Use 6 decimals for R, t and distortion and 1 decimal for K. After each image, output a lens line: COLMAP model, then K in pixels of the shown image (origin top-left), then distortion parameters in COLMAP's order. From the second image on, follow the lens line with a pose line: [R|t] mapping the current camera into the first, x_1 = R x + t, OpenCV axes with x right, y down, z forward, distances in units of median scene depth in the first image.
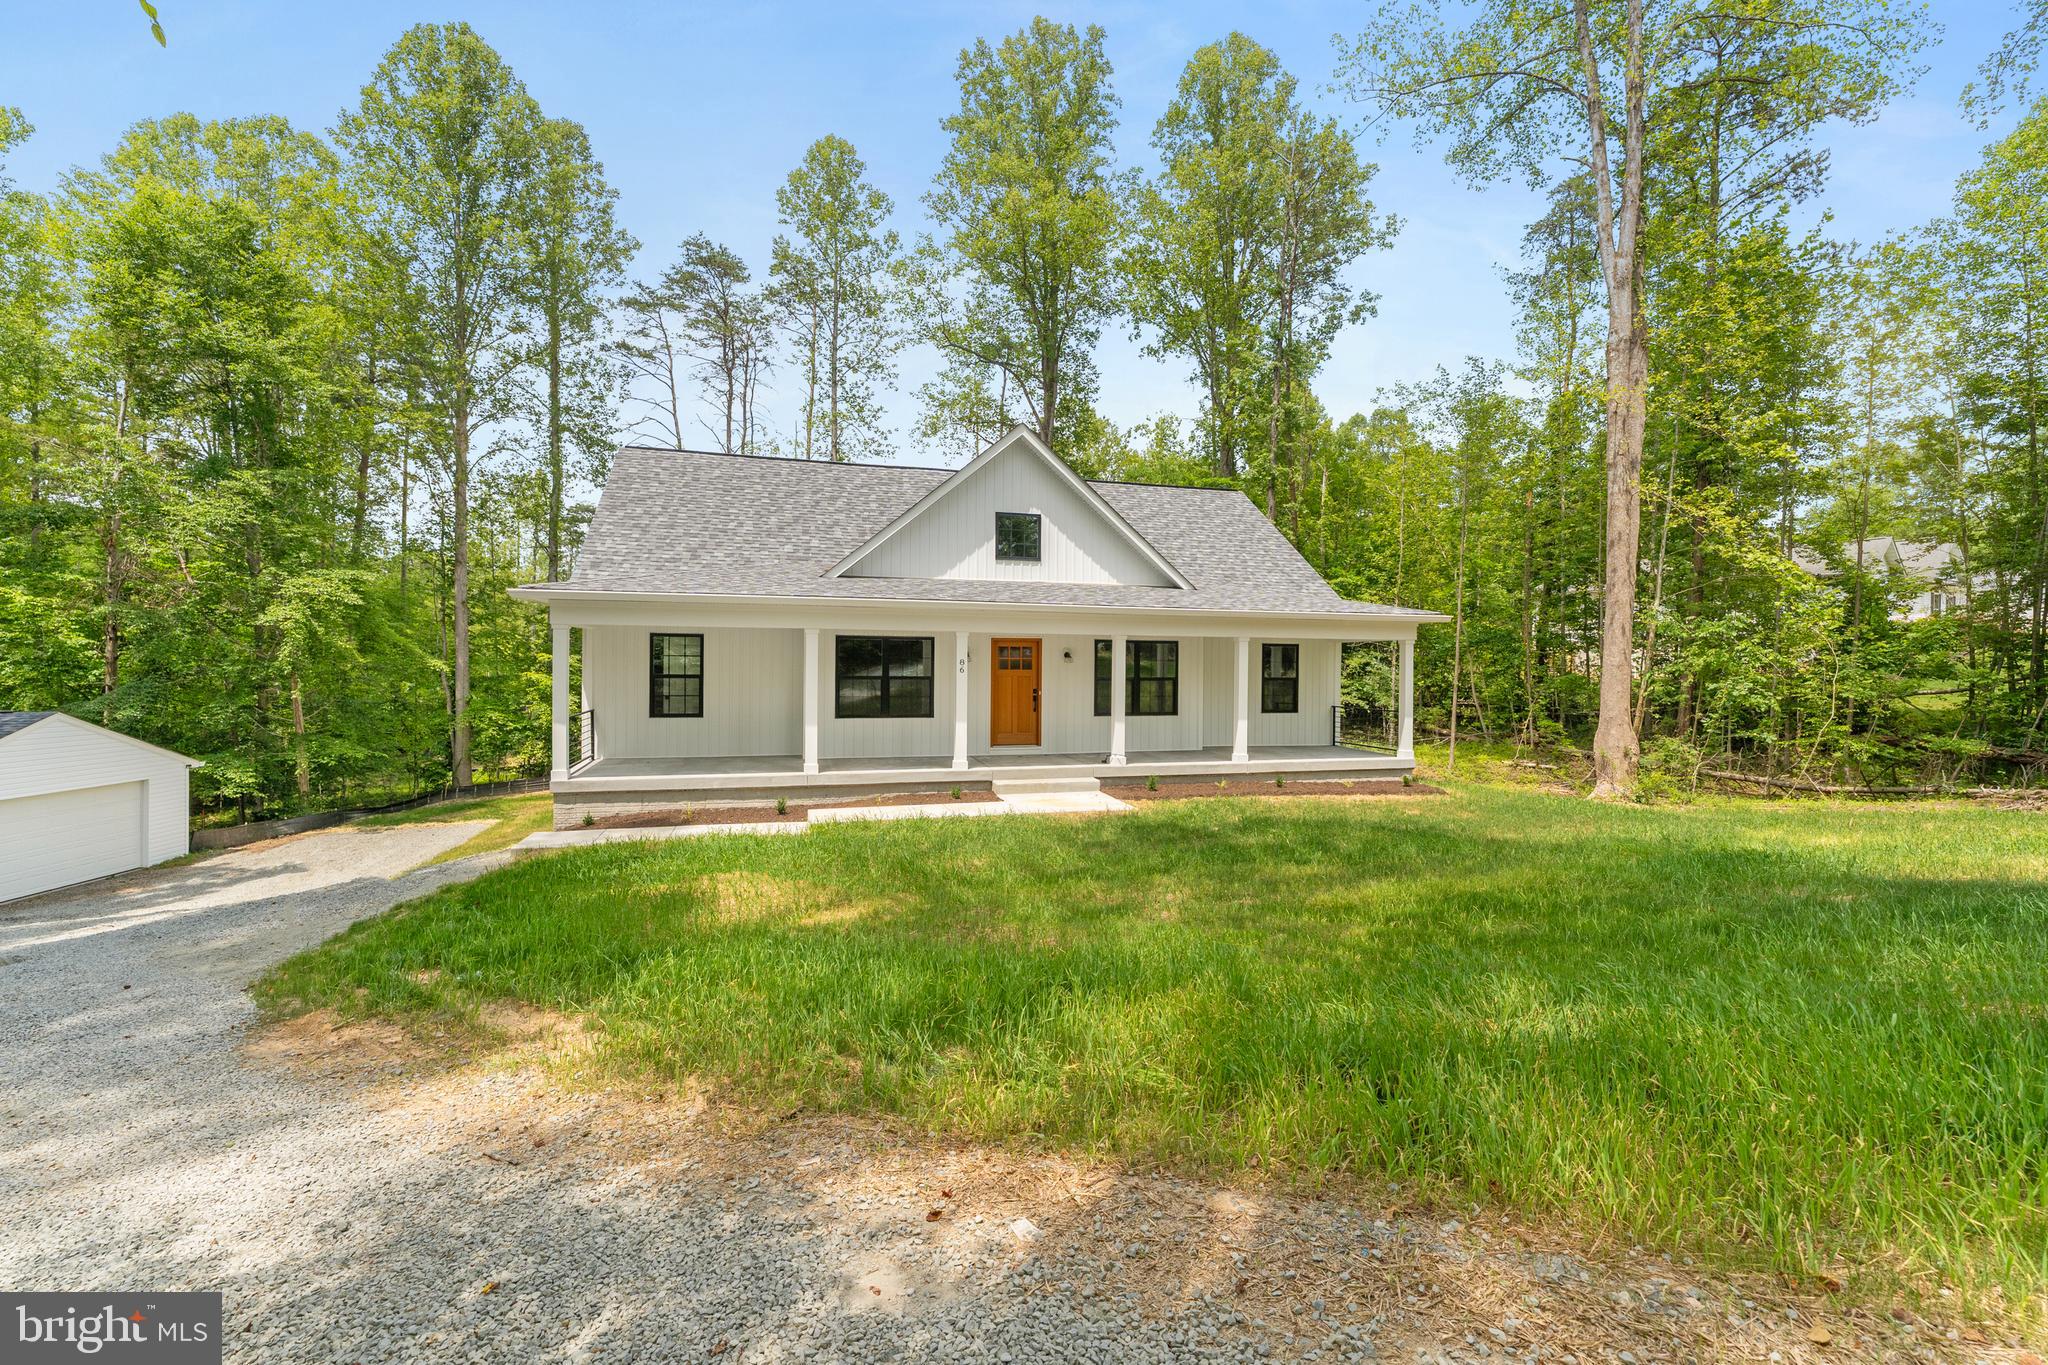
lens RADIAL K [[775.3, 0, 995.7], [0, 775.3, 685.0], [0, 0, 1]] dist [0.001531, 0.000113]
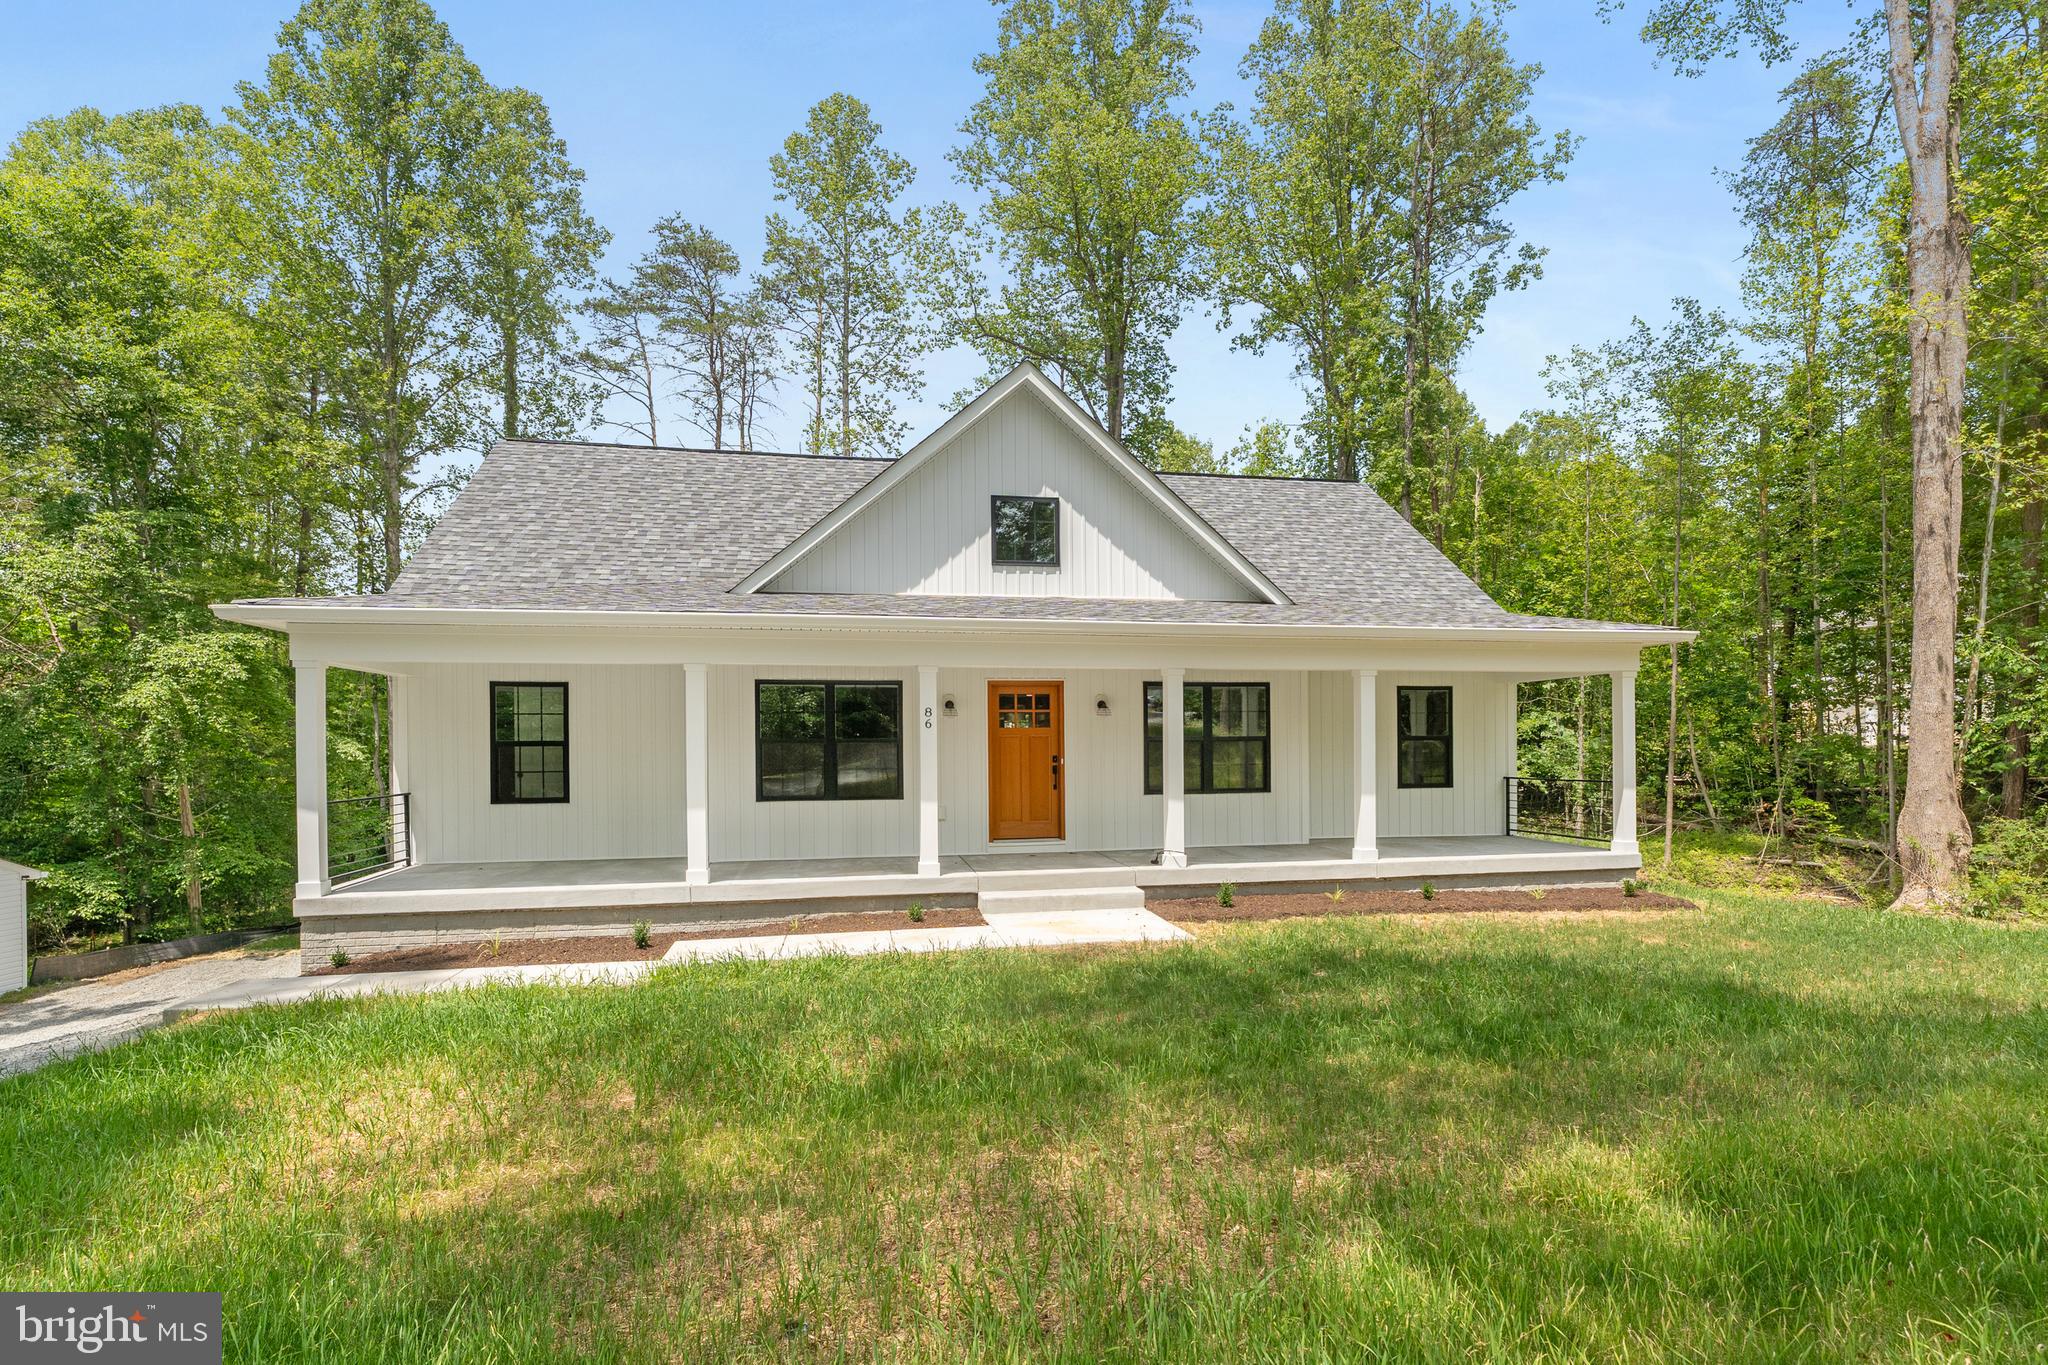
lens RADIAL K [[914.6, 0, 1015.7], [0, 914.6, 764.4], [0, 0, 1]] dist [-0.000597, -0.000153]
pose [[0.997756, -0.015265, -0.065192, 0.035778], [0.014621, 0.999840, -0.010352, 0.010669], [0.065340, 0.009375, 0.997819, 0.104157]]
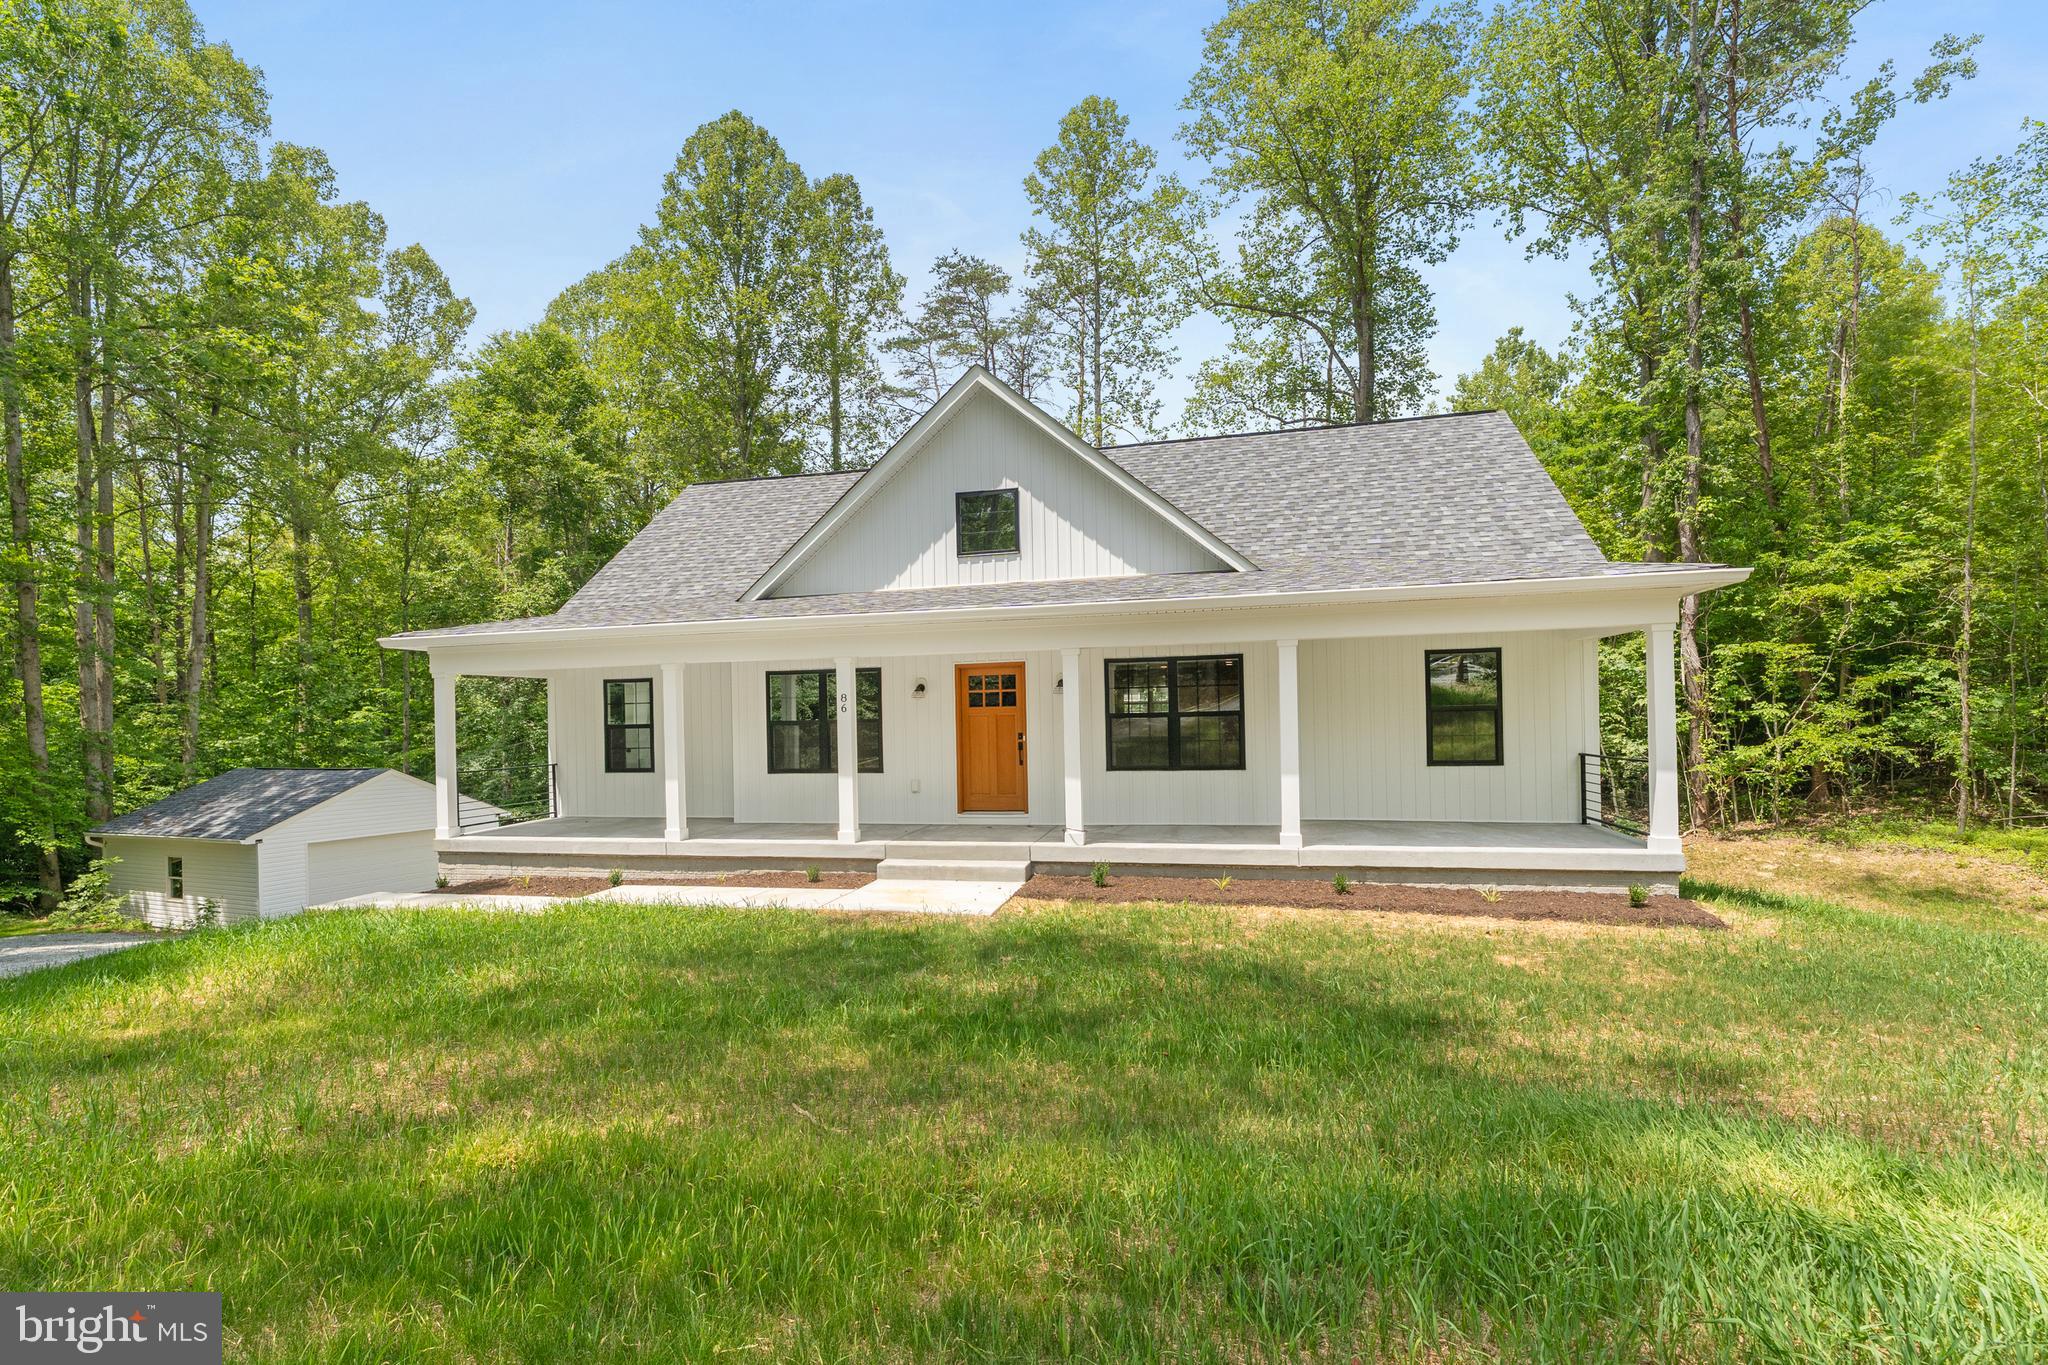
lens RADIAL K [[884.5, 0, 1008.6], [0, 884.5, 727.7], [0, 0, 1]] dist [-0.000551, 0.000357]
pose [[0.886892, -0.022931, -0.461407, 0.217272], [0.016648, 0.999705, -0.017684, 0.007477], [0.461677, 0.008002, 0.887012, 0.143131]]
